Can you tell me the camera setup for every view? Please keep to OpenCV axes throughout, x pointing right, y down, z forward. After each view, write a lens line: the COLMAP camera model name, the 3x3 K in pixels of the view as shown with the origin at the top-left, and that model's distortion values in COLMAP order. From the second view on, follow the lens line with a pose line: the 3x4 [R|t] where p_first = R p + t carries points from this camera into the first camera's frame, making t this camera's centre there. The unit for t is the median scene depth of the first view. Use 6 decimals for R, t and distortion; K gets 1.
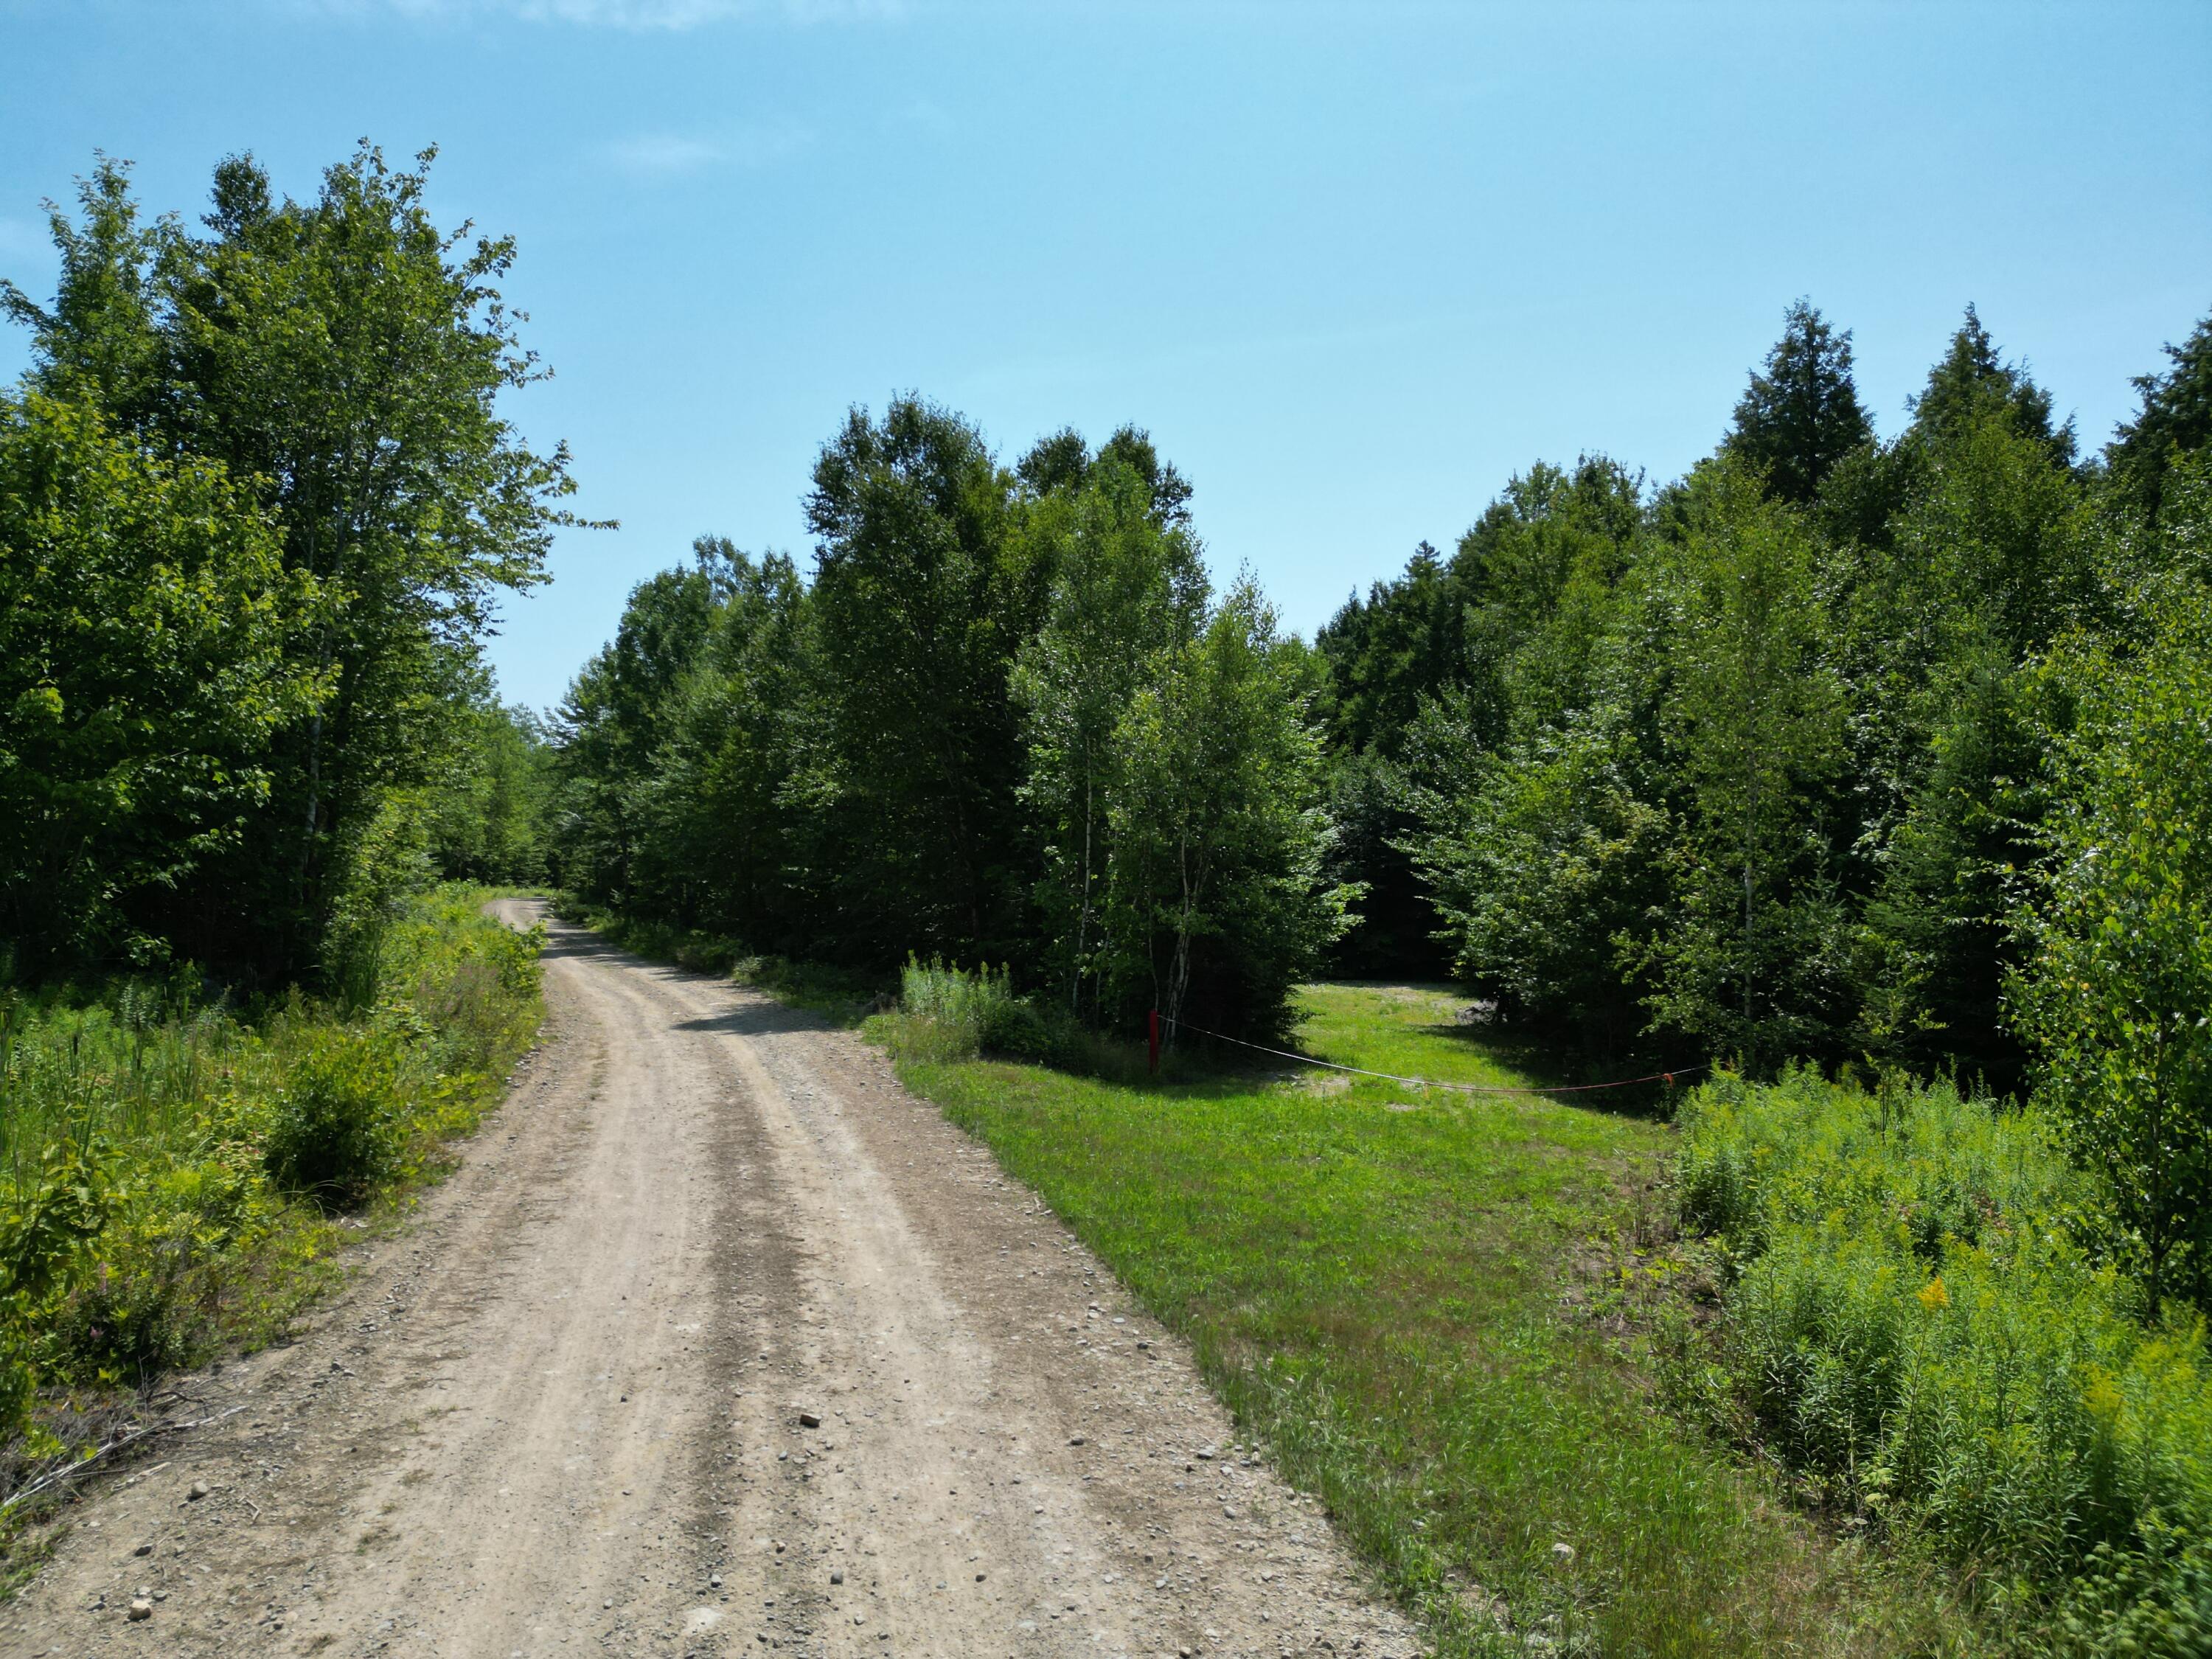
lens RADIAL K [[1543.7, 0, 1102.3], [0, 1543.7, 823.9], [0, 0, 1]] dist [0.036266, -0.022694]
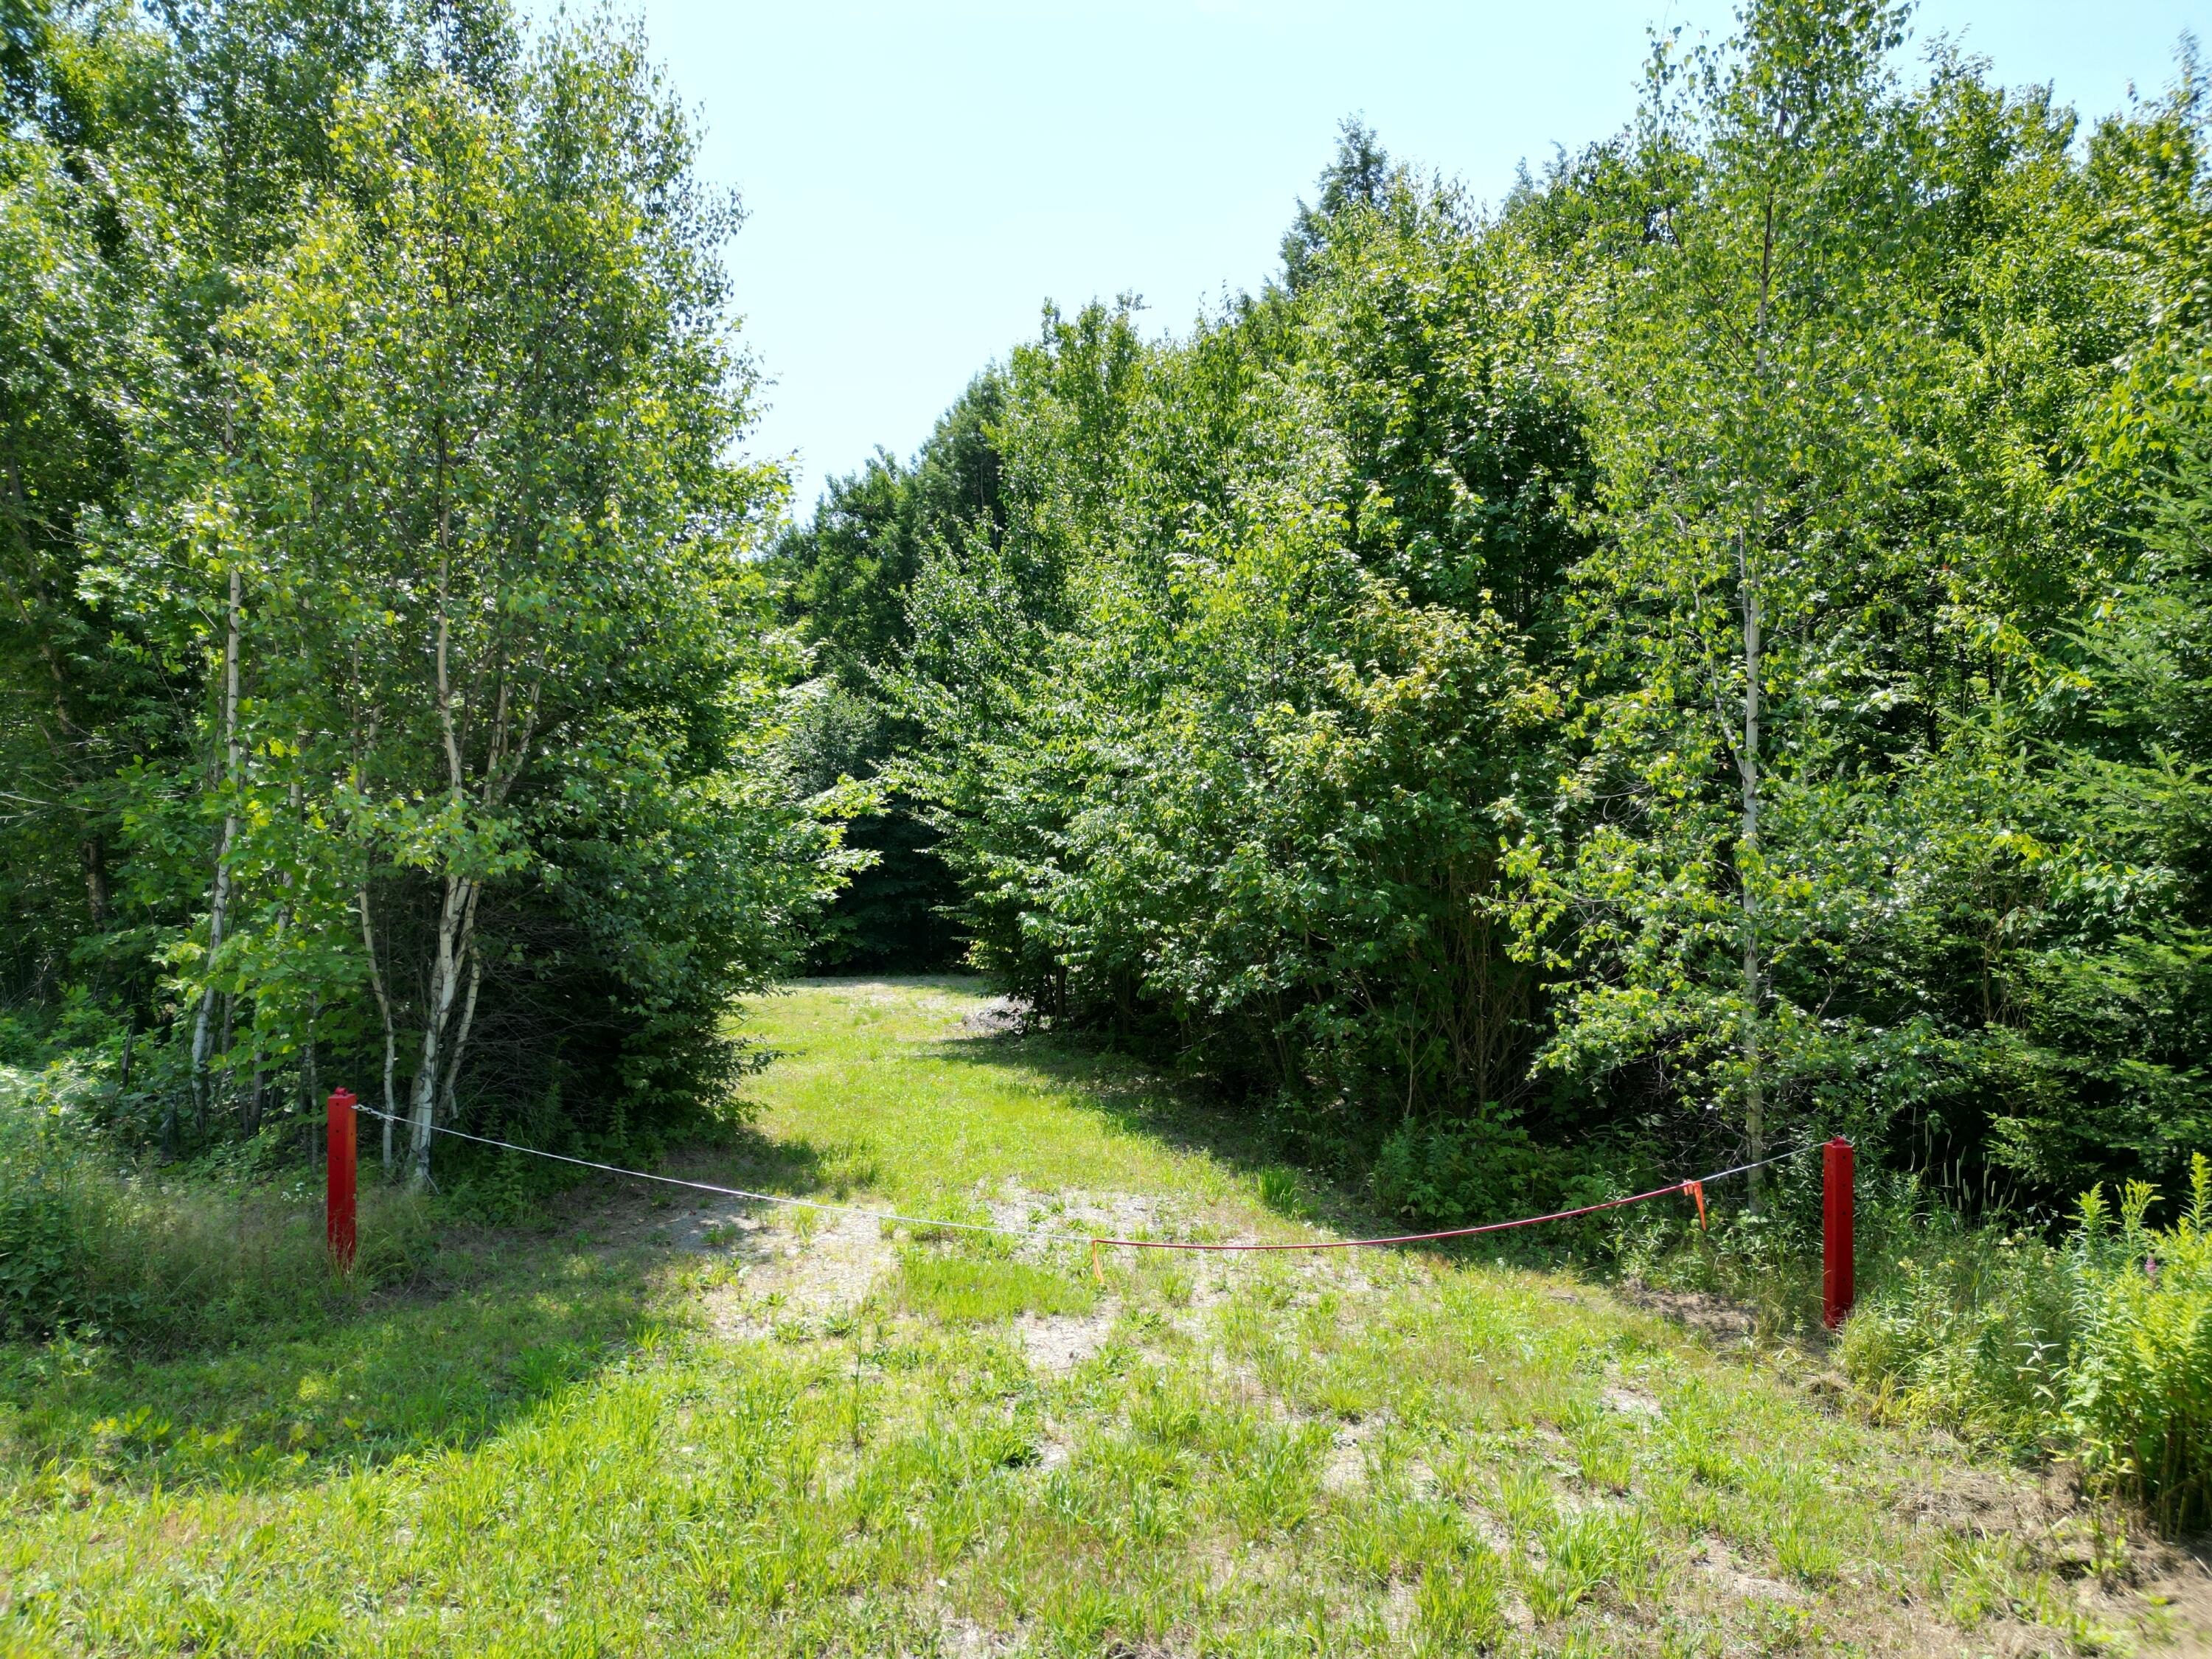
lens RADIAL K [[1543.7, 0, 1112.9], [0, 1543.7, 822.5], [0, 0, 1]] dist [0.036266, -0.022694]
pose [[0.931435, -0.008192, 0.363816, 0.051680], [0.007226, 0.999966, 0.004016, 0.044273], [-0.363836, -0.001112, 0.931462, 0.459126]]
